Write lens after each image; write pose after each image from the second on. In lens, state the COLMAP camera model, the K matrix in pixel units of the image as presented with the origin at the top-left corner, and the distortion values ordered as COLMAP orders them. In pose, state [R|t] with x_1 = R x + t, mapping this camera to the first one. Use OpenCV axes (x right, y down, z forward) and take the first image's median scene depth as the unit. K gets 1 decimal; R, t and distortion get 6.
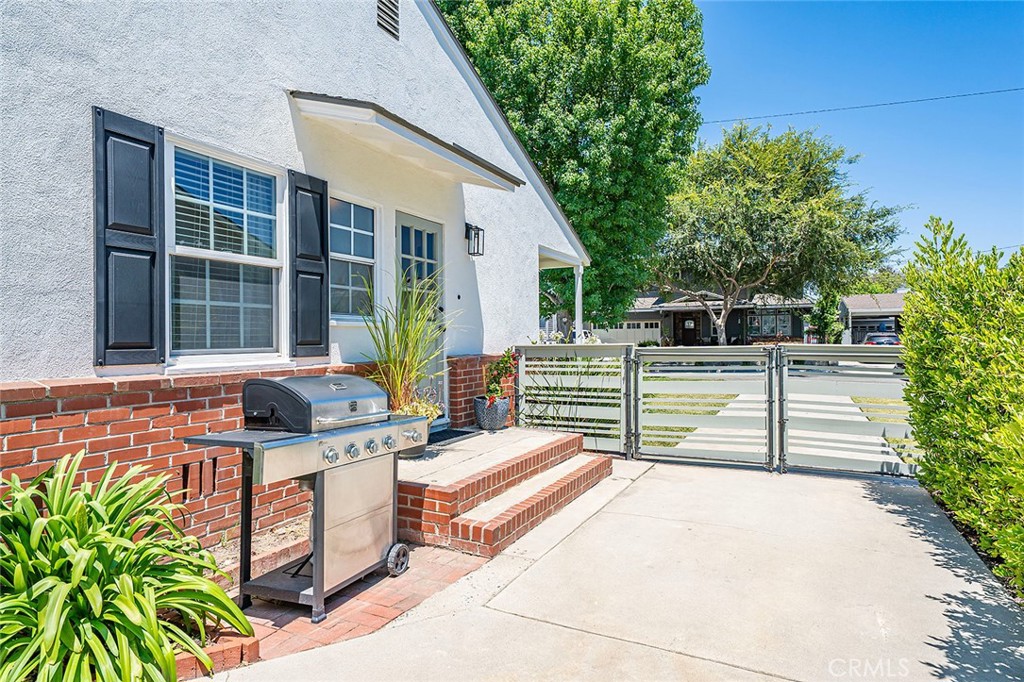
lens RADIAL K [[596.7, 0, 512.0], [0, 596.7, 341.0], [0, 0, 1]] dist [0.002660, 0.001743]
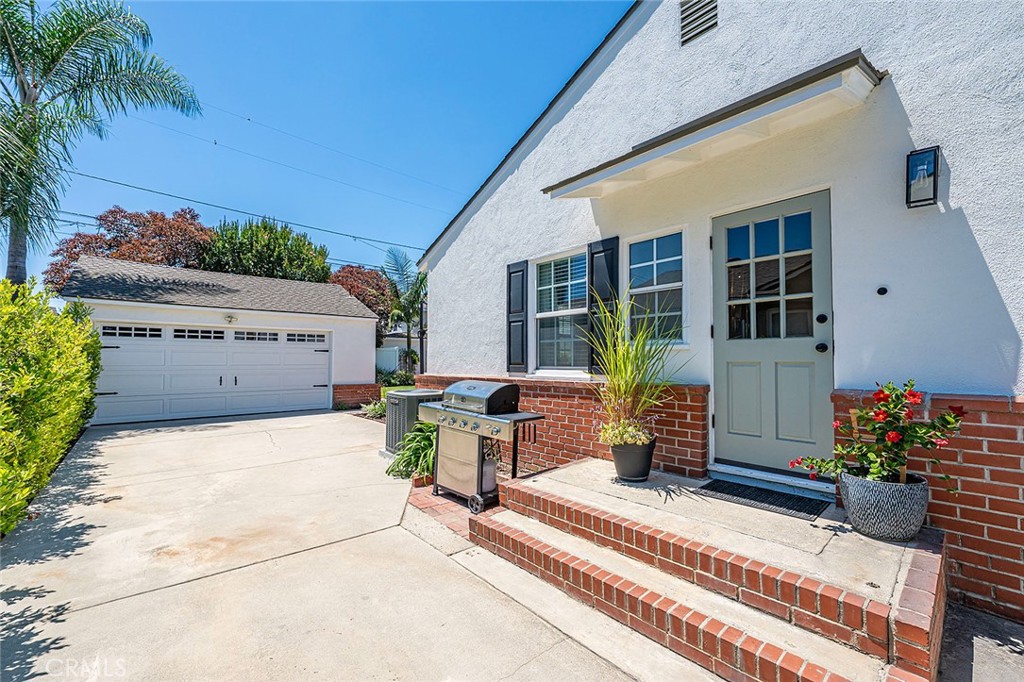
lens RADIAL K [[432.6, 0, 510.7], [0, 432.6, 351.4], [0, 0, 1]] dist [-0.002317, -0.000373]
pose [[-0.397267, -0.014638, -0.917587, 0.698493], [-0.004023, 0.999891, -0.014209, -0.012405], [0.917694, -0.001953, -0.397282, 1.323583]]
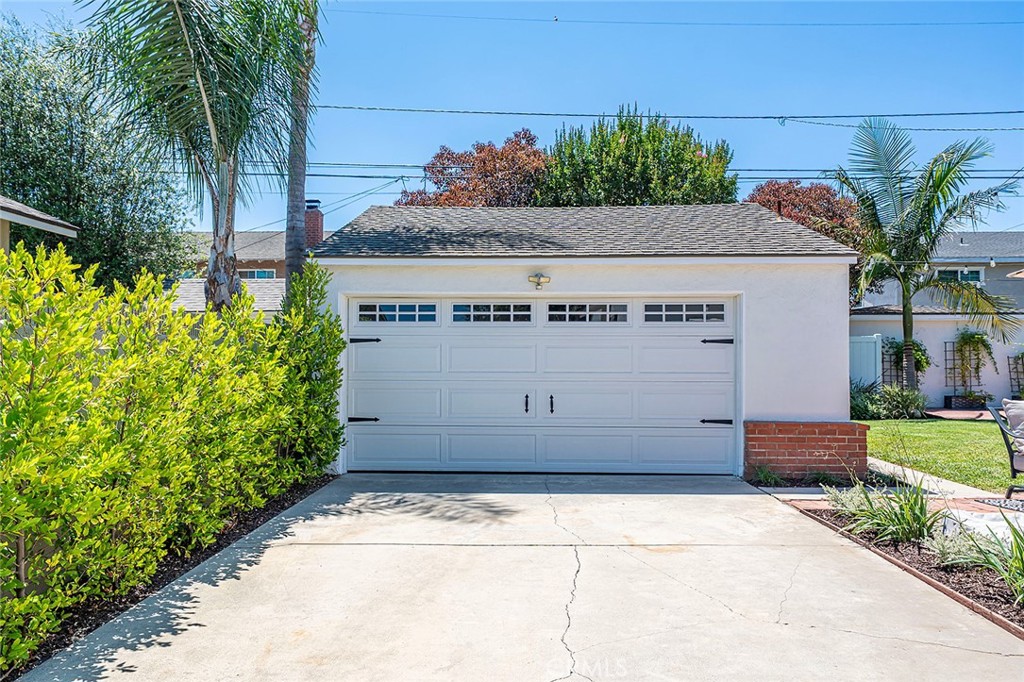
lens RADIAL K [[653.6, 0, 512.0], [0, 653.6, 341.0], [0, 0, 1]] dist [0.001961, 0.000086]
pose [[-0.908756, -0.010581, -0.417194, 0.461054], [-0.000317, 0.999696, -0.024666, -0.010549], [0.417328, -0.022283, -0.908483, 1.080781]]
